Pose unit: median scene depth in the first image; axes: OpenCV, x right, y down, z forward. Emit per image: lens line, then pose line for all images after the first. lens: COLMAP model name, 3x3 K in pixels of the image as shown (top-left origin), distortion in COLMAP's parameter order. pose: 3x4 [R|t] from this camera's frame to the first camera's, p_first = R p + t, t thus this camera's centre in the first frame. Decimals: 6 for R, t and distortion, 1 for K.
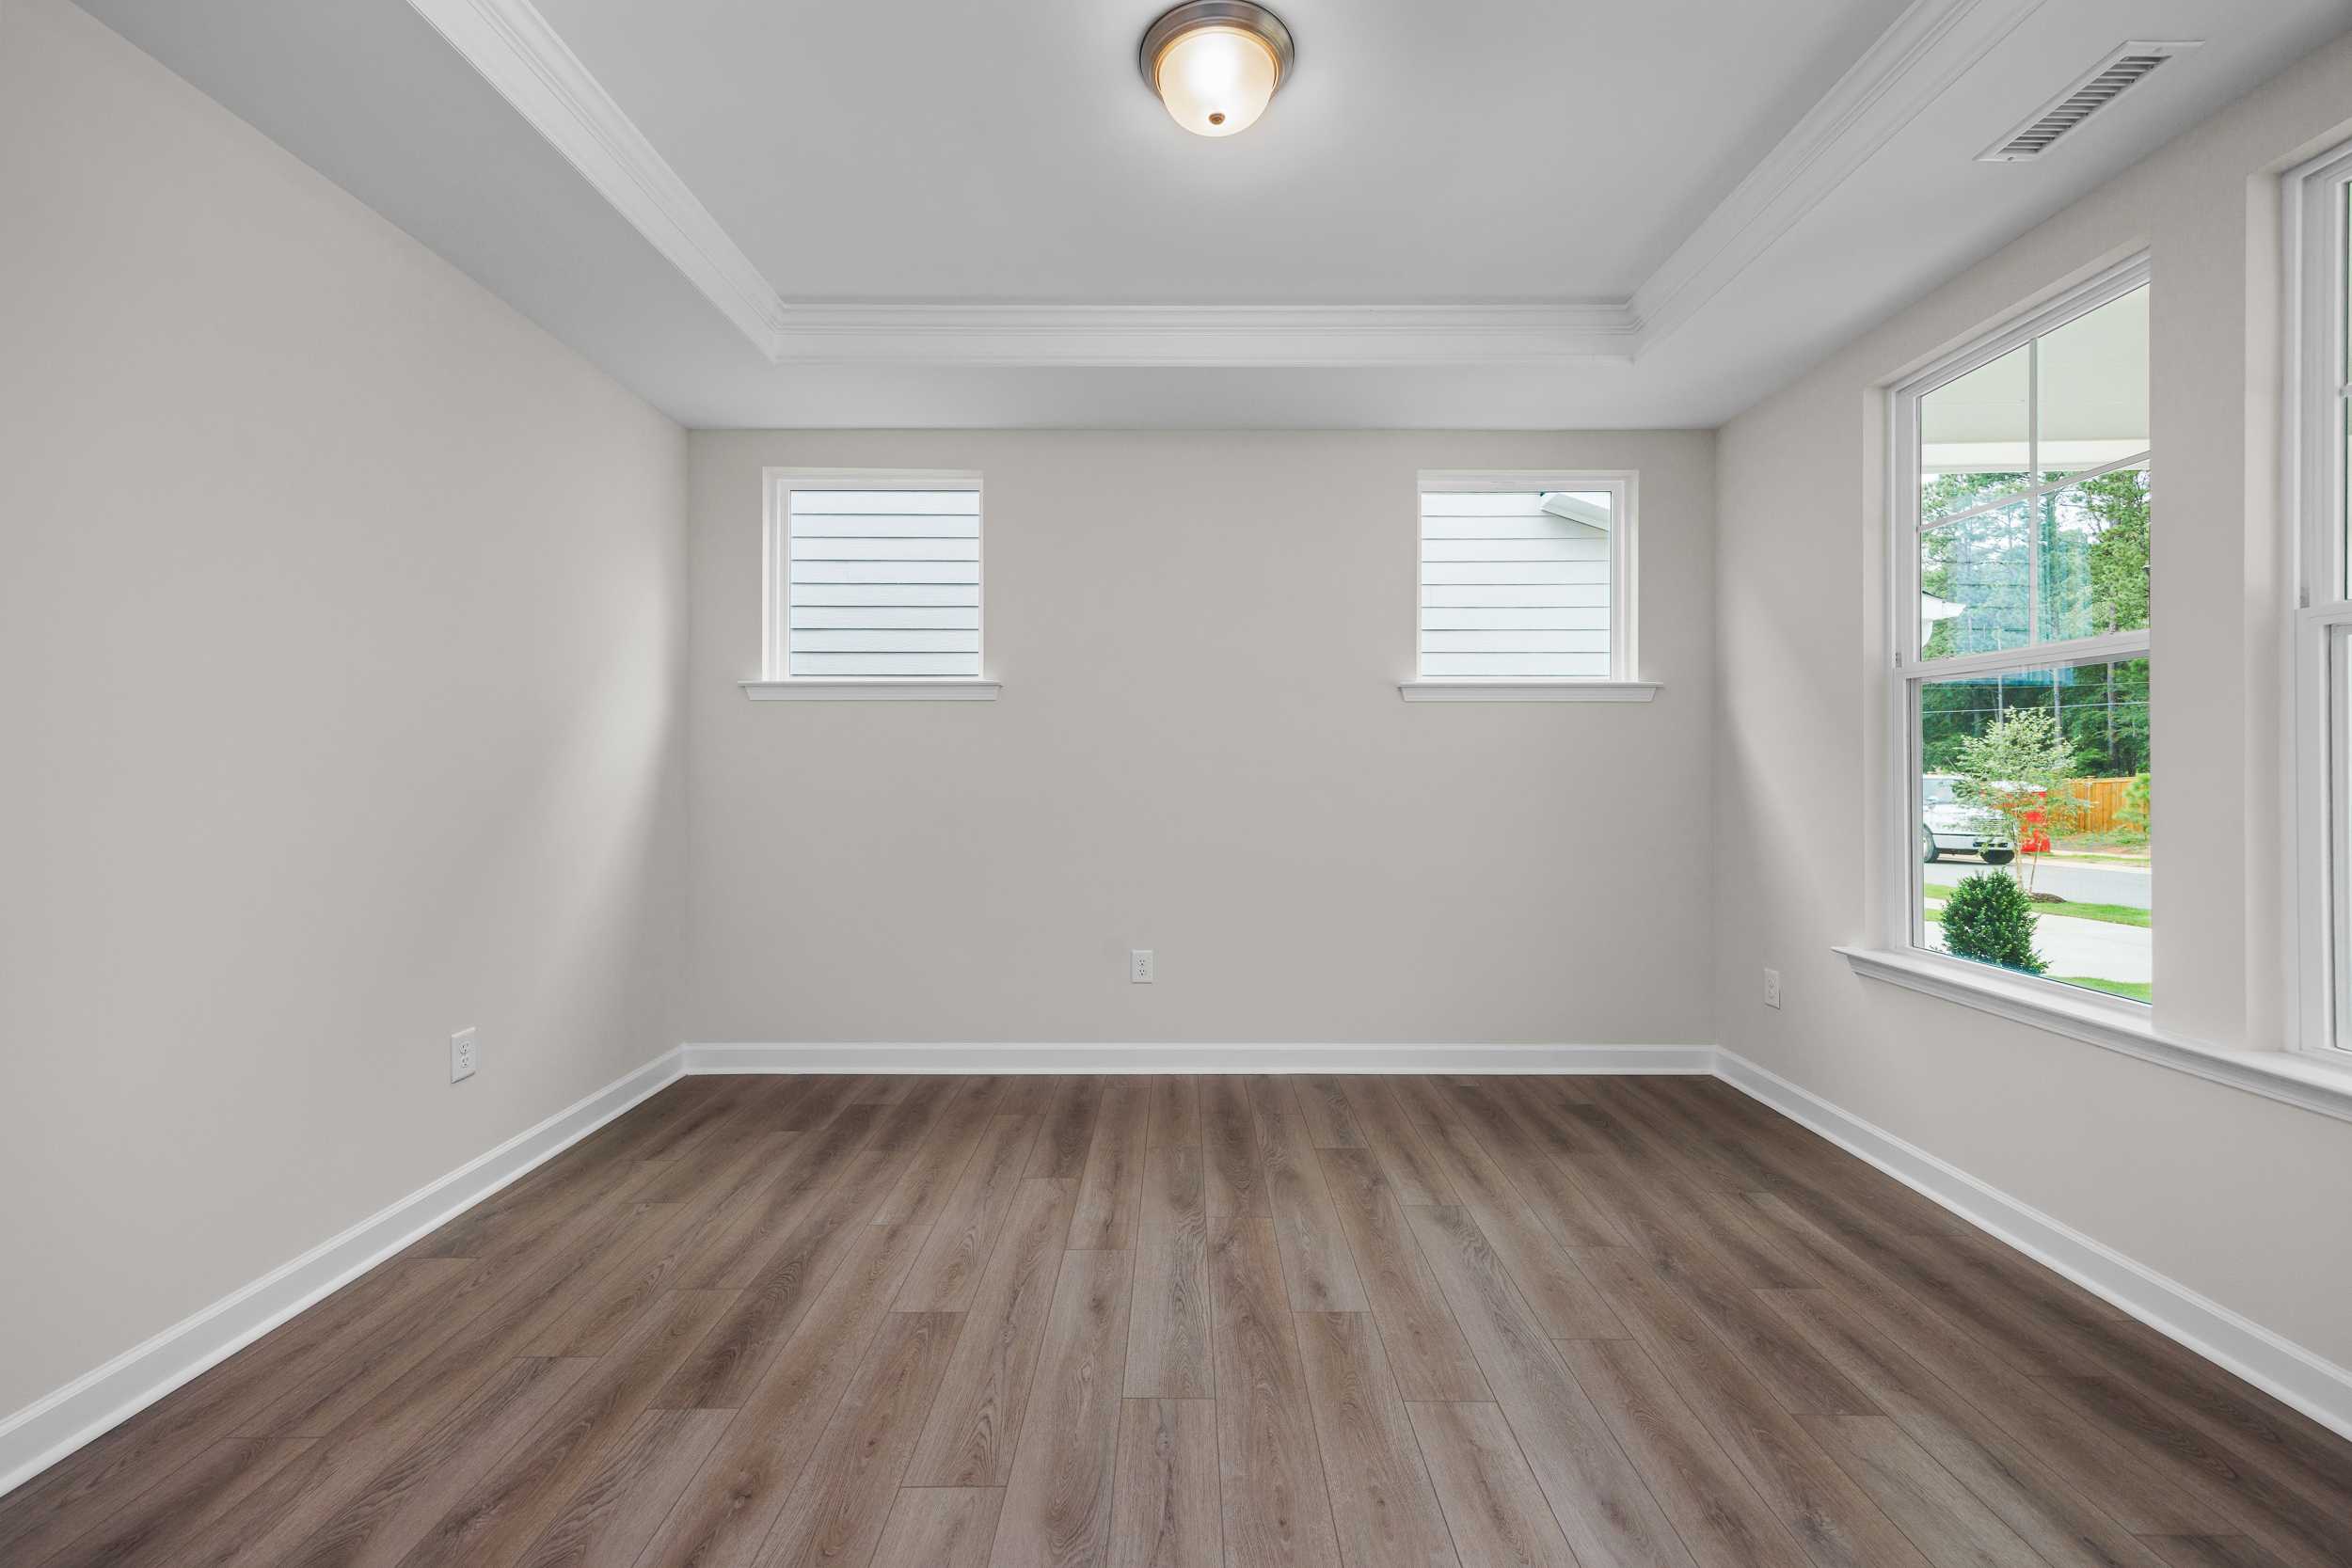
lens RADIAL K [[960.2, 0, 1176.8], [0, 960.2, 772.9], [0, 0, 1]] dist [0.011930, -0.000057]
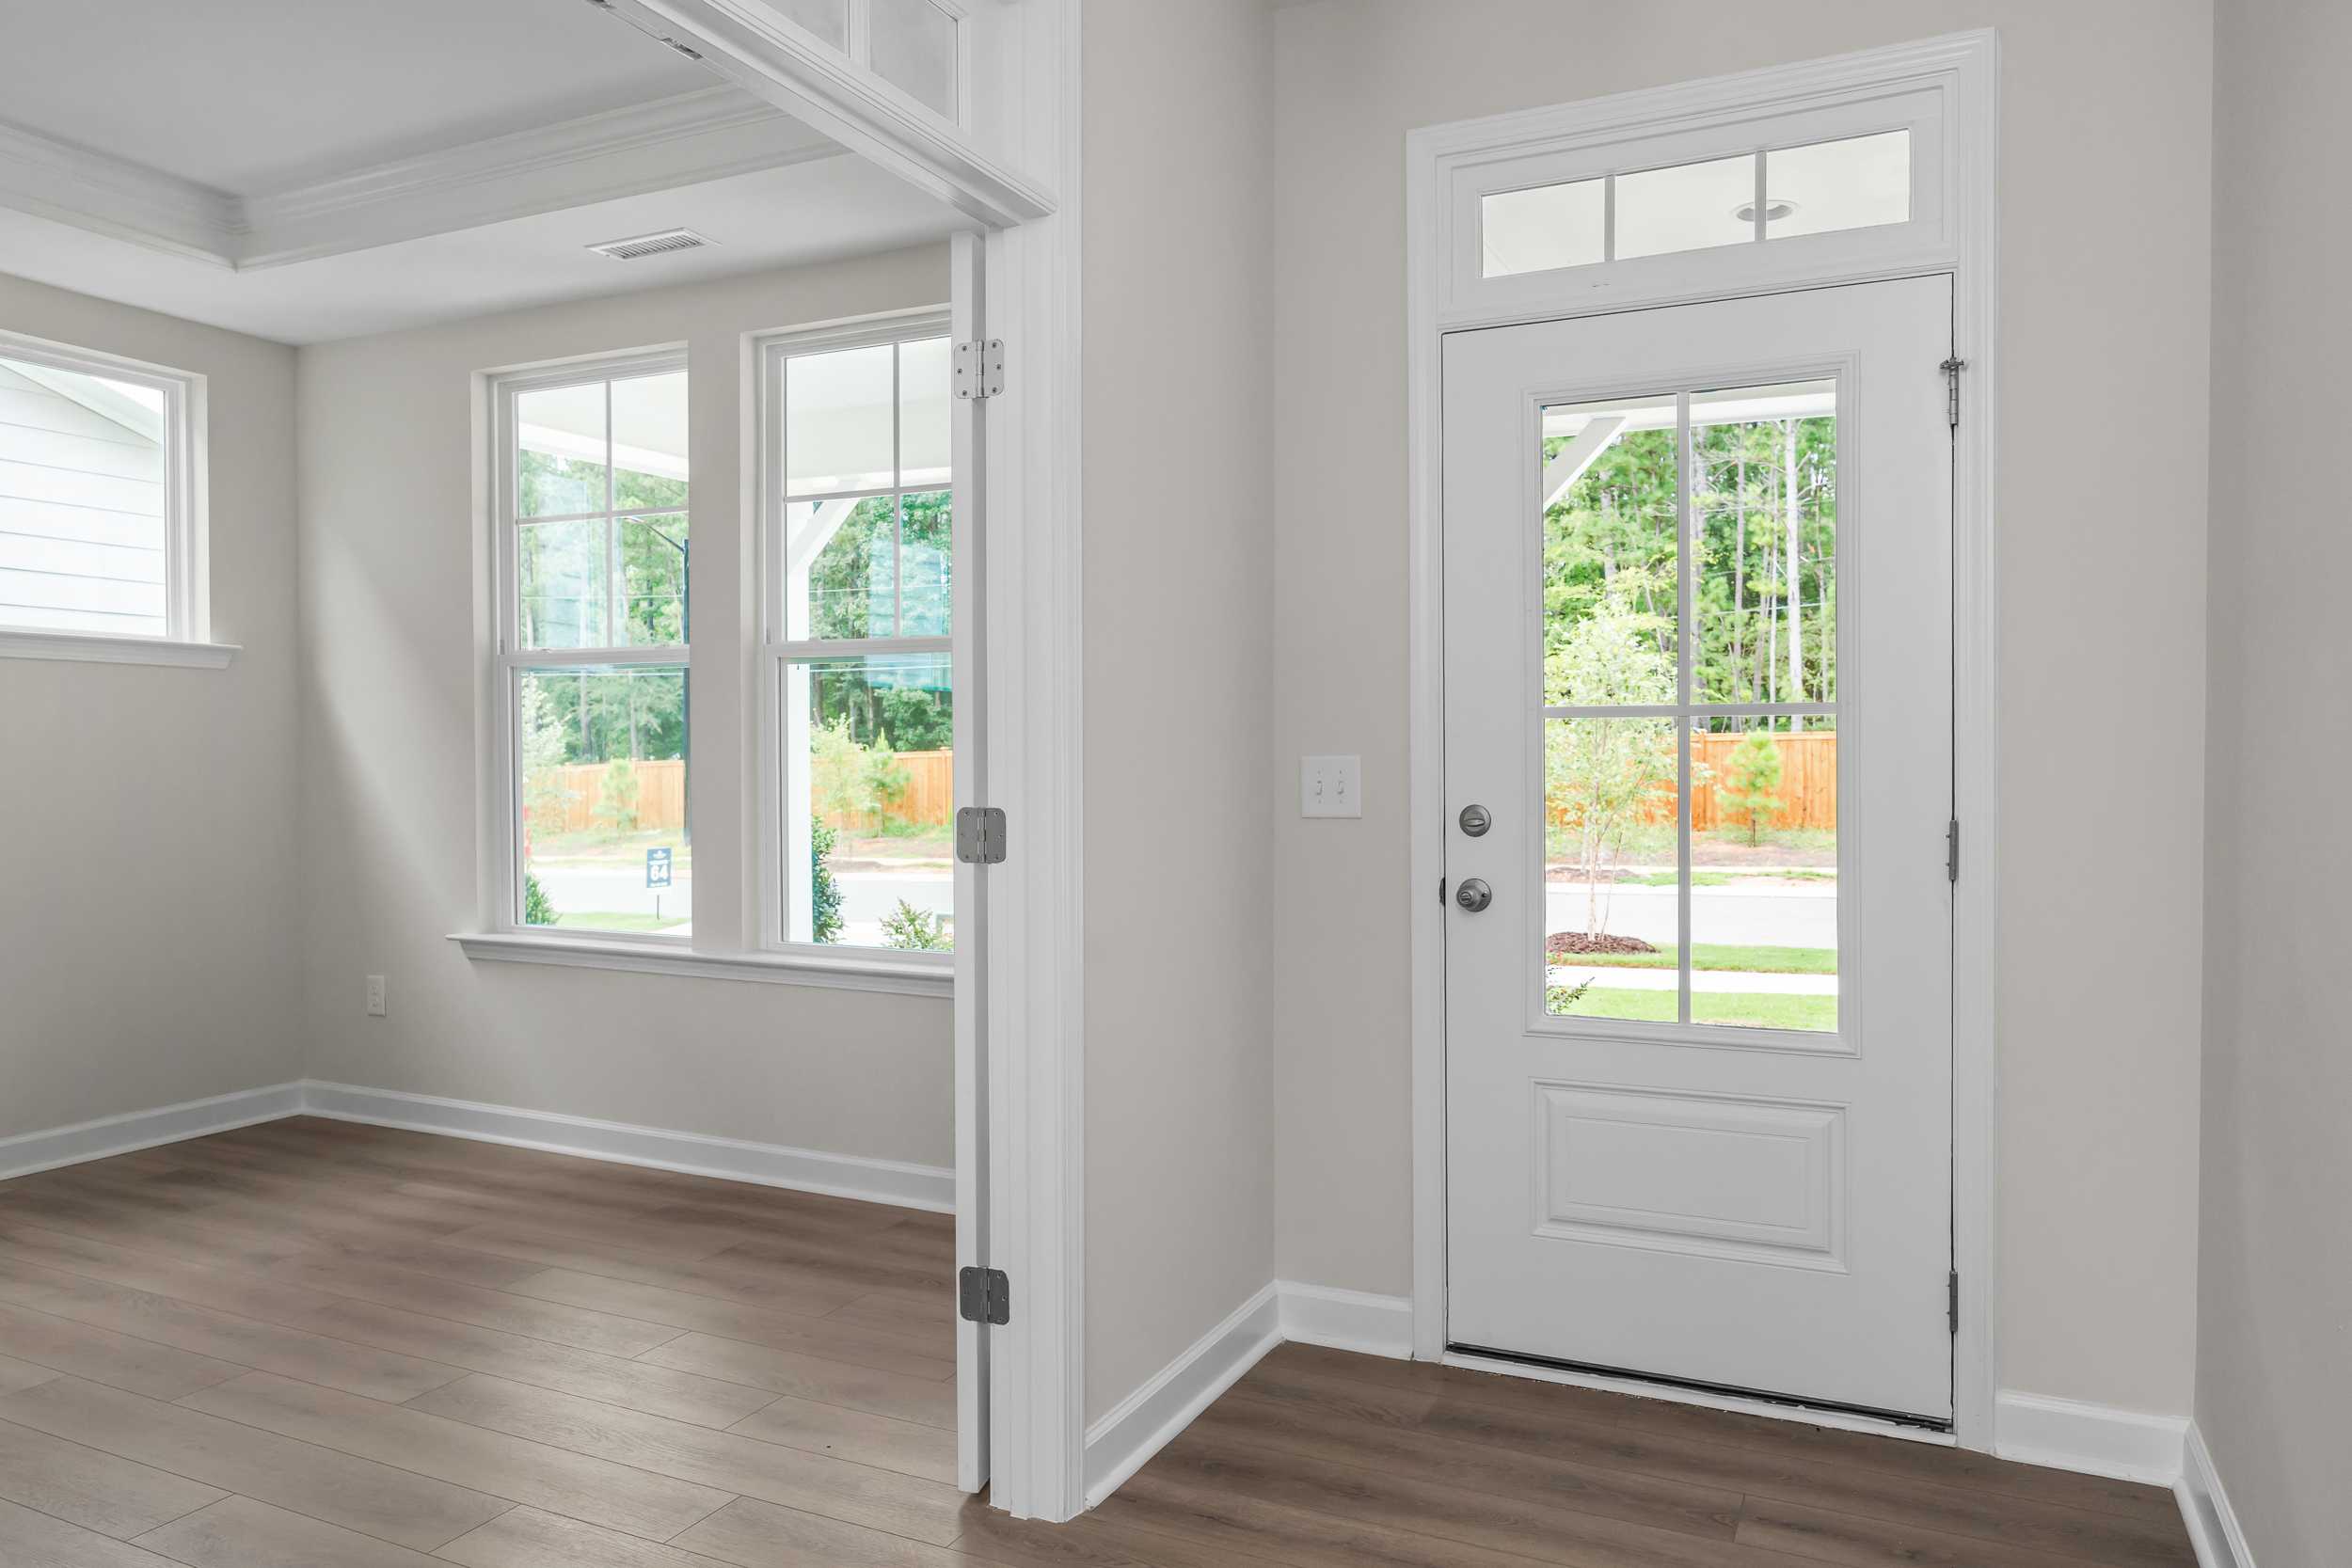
lens RADIAL K [[1577.6, 0, 1176.0], [0, 1577.6, 784.0], [0, 0, 1]] dist [-0.000251, -0.001062]
pose [[0.428919, -0.013342, 0.903244, -0.361424], [-0.001065, 0.999883, 0.015275, 0.001010], [-0.903342, -0.007514, 0.428855, -0.284245]]
